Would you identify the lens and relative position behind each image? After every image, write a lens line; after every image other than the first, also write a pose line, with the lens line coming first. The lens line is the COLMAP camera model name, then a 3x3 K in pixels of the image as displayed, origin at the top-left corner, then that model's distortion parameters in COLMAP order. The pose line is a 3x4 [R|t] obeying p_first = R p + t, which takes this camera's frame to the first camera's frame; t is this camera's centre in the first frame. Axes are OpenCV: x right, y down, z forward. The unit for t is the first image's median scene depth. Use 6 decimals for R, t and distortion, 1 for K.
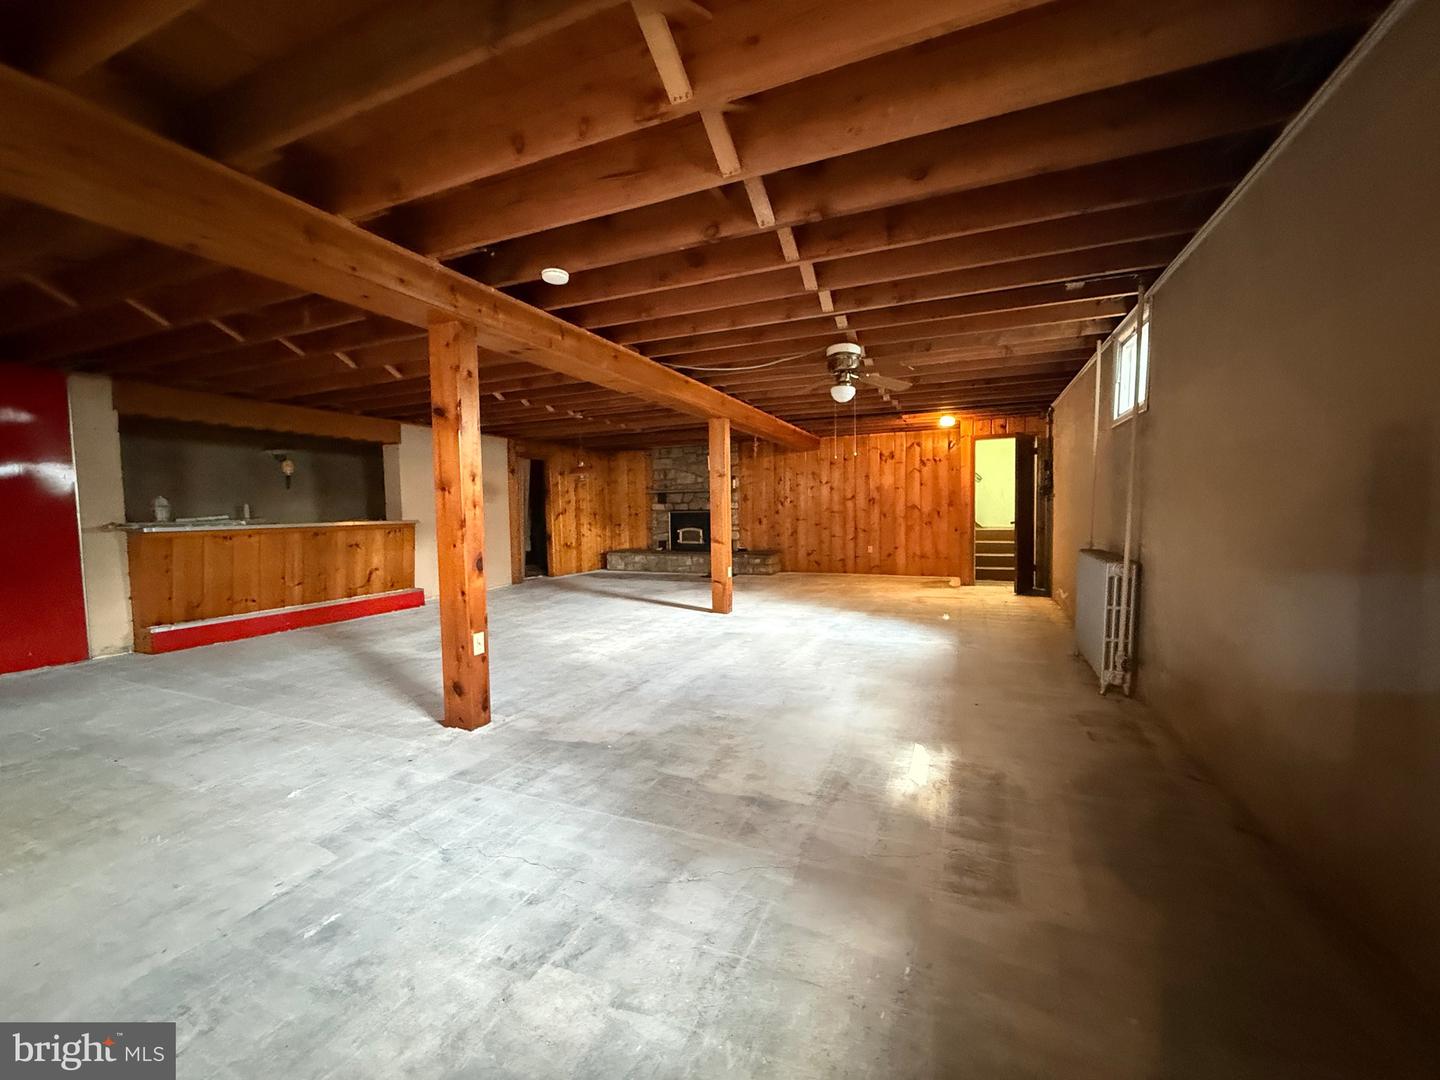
lens RADIAL K [[575.4, 0, 721.1], [0, 575.4, 542.9], [0, 0, 1]] dist [-0.003021, 0.000245]
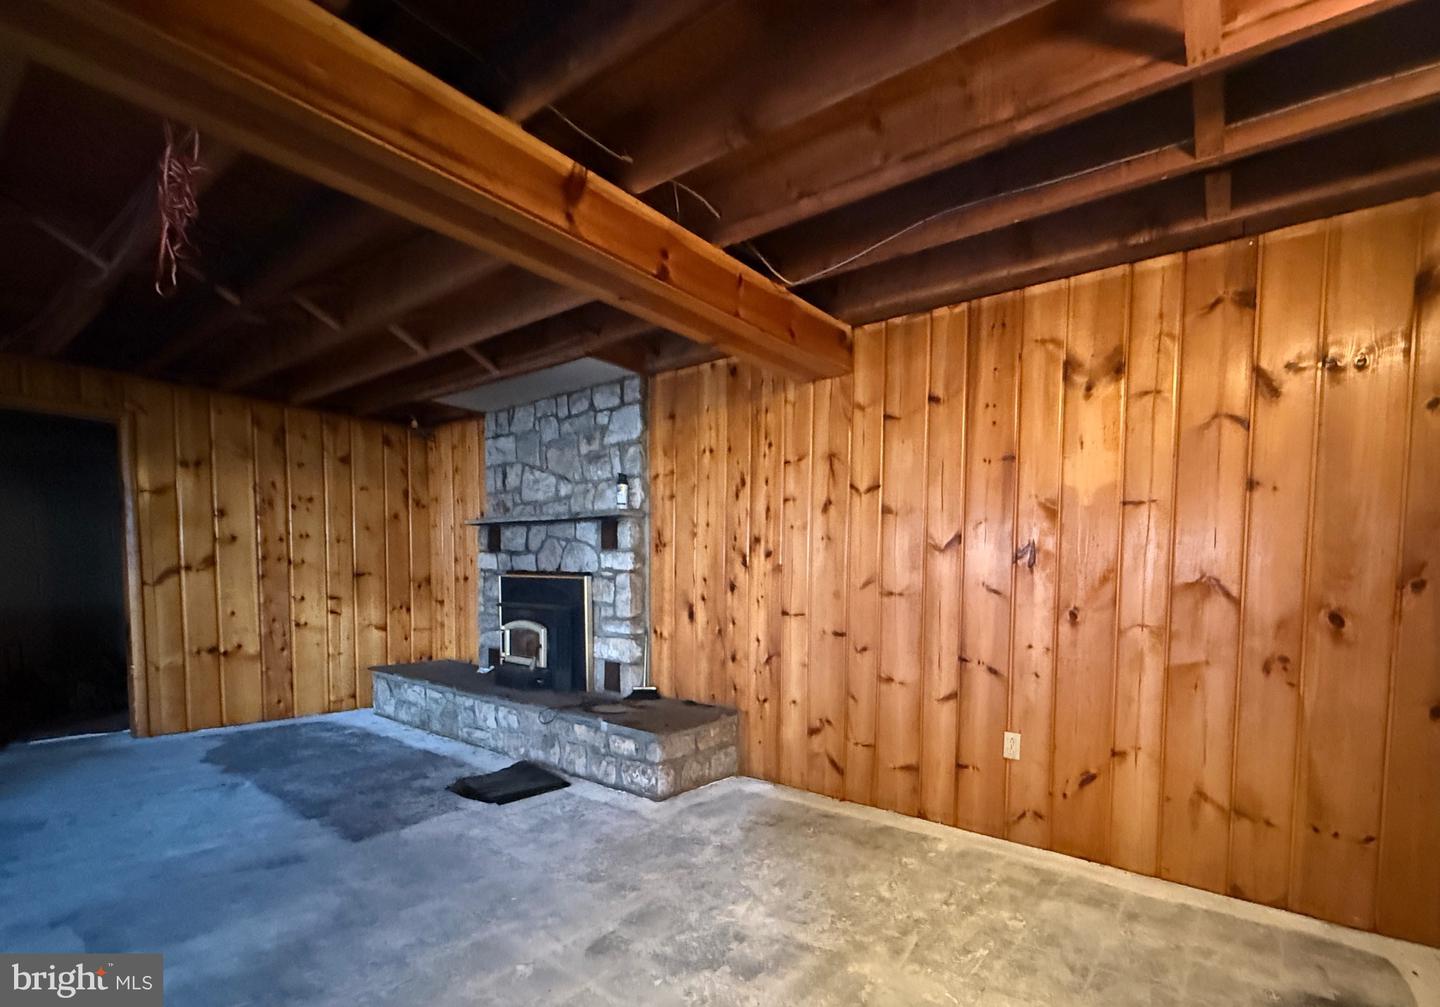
lens RADIAL K [[655.6, 0, 824.8], [0, 655.6, 618.4], [0, 0, 1]] dist [-0.003123, 0.000483]
pose [[0.979329, 0.048545, -0.196364, 0.431447], [-0.048104, 0.998818, 0.007017, -0.080891], [0.196472, 0.002574, 0.980506, 1.295181]]
